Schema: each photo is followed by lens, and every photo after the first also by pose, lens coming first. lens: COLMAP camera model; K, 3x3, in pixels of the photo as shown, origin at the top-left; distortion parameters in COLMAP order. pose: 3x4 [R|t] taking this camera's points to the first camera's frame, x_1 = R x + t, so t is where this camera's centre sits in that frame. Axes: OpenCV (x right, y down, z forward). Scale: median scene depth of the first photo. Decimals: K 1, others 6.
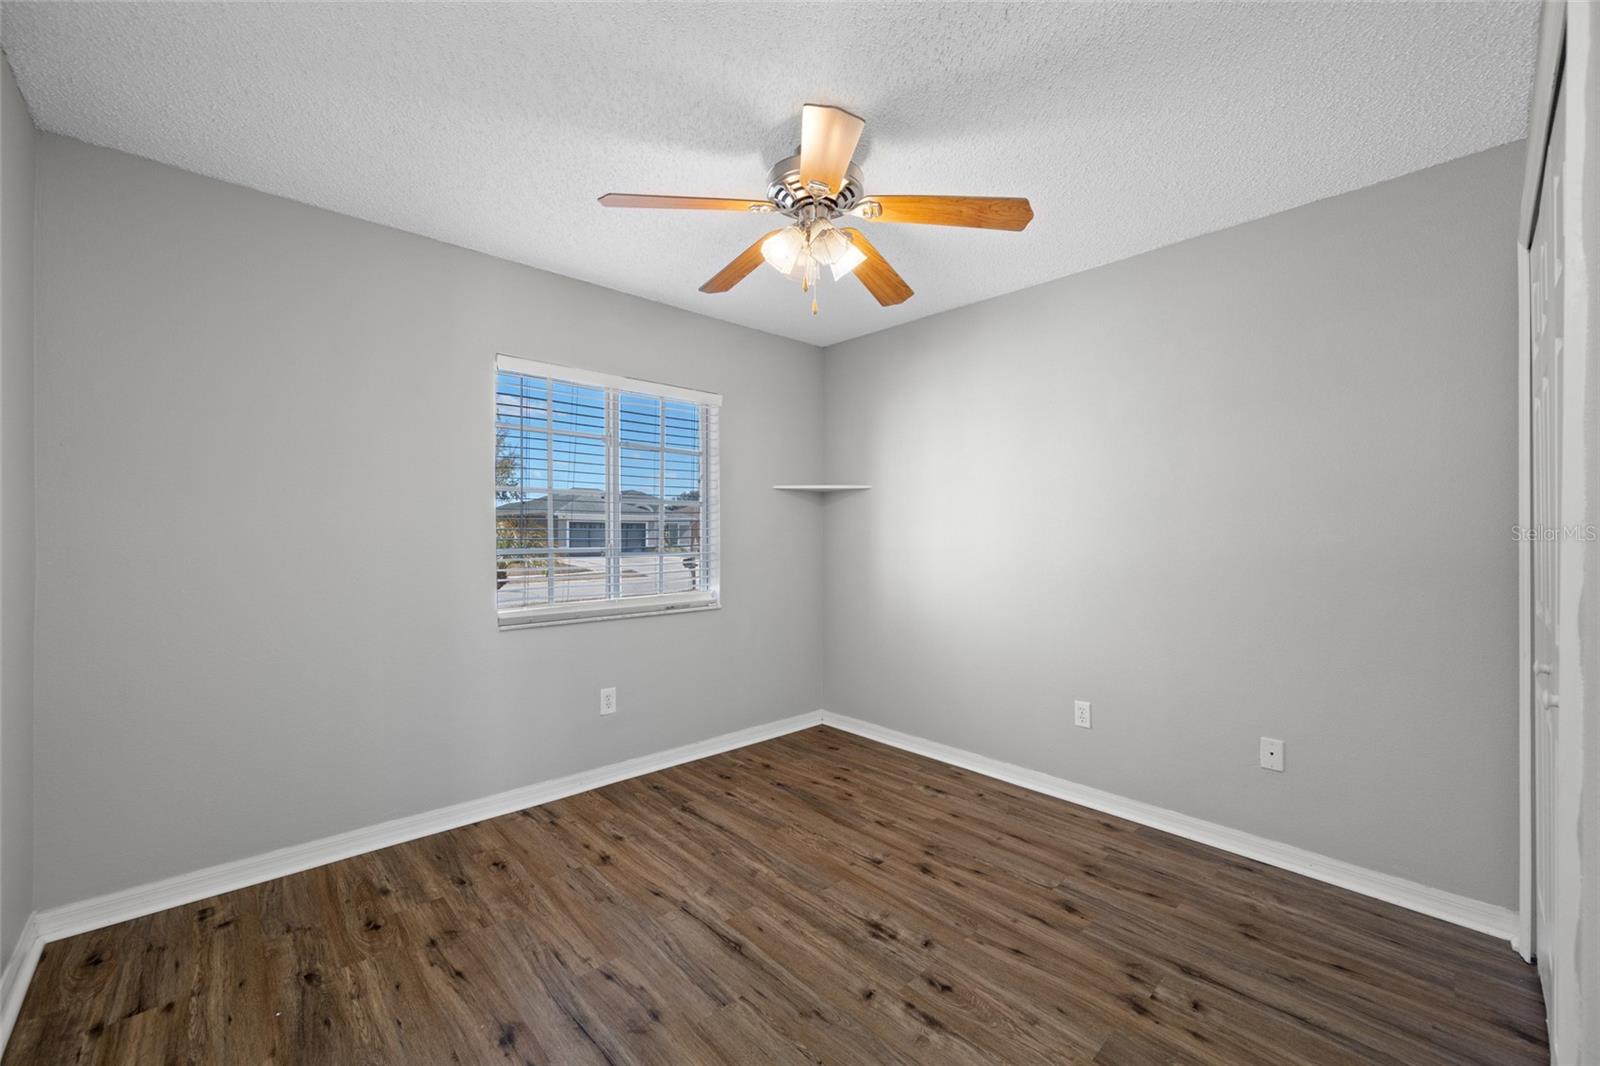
lens RADIAL K [[631.9, 0, 798.0], [0, 631.9, 541.5], [0, 0, 1]] dist [-0.001081, 0.000276]
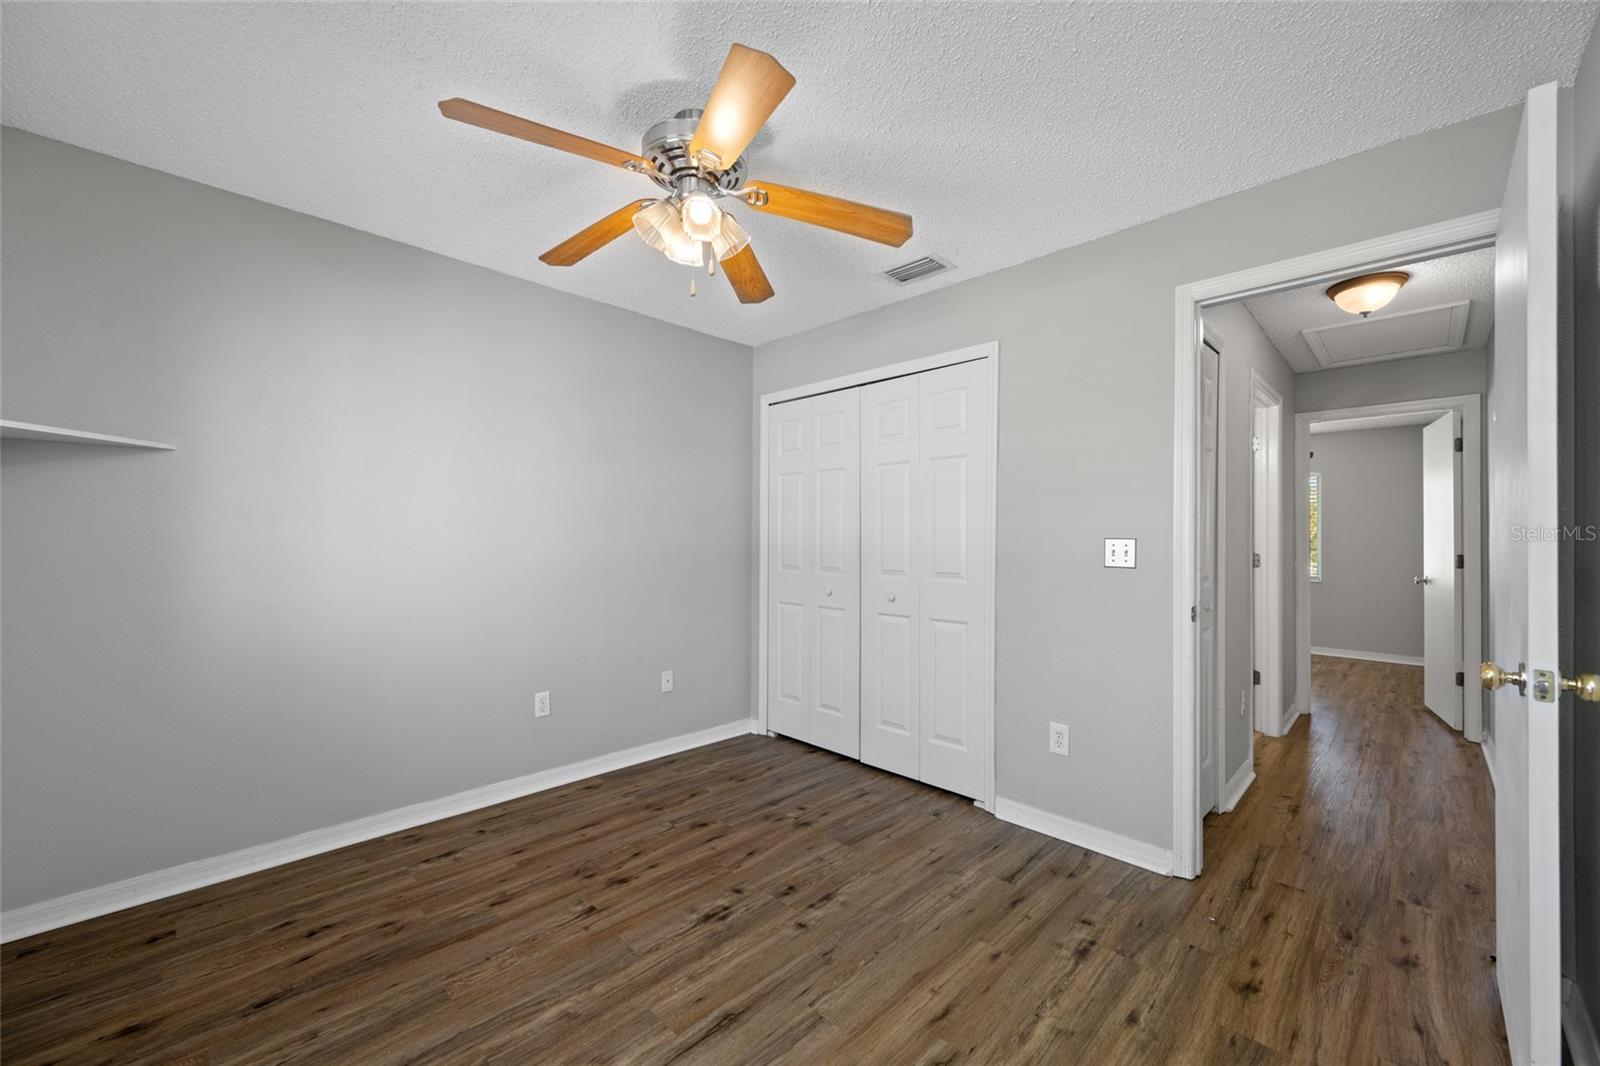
lens RADIAL K [[631.9, 0, 800.4], [0, 631.9, 541.0], [0, 0, 1]] dist [-0.001081, 0.000276]
pose [[-0.045765, -0.010052, 0.998902, -0.785465], [0.003853, 0.999940, 0.010239, -0.011840], [-0.998945, 0.004317, -0.045723, 0.776096]]
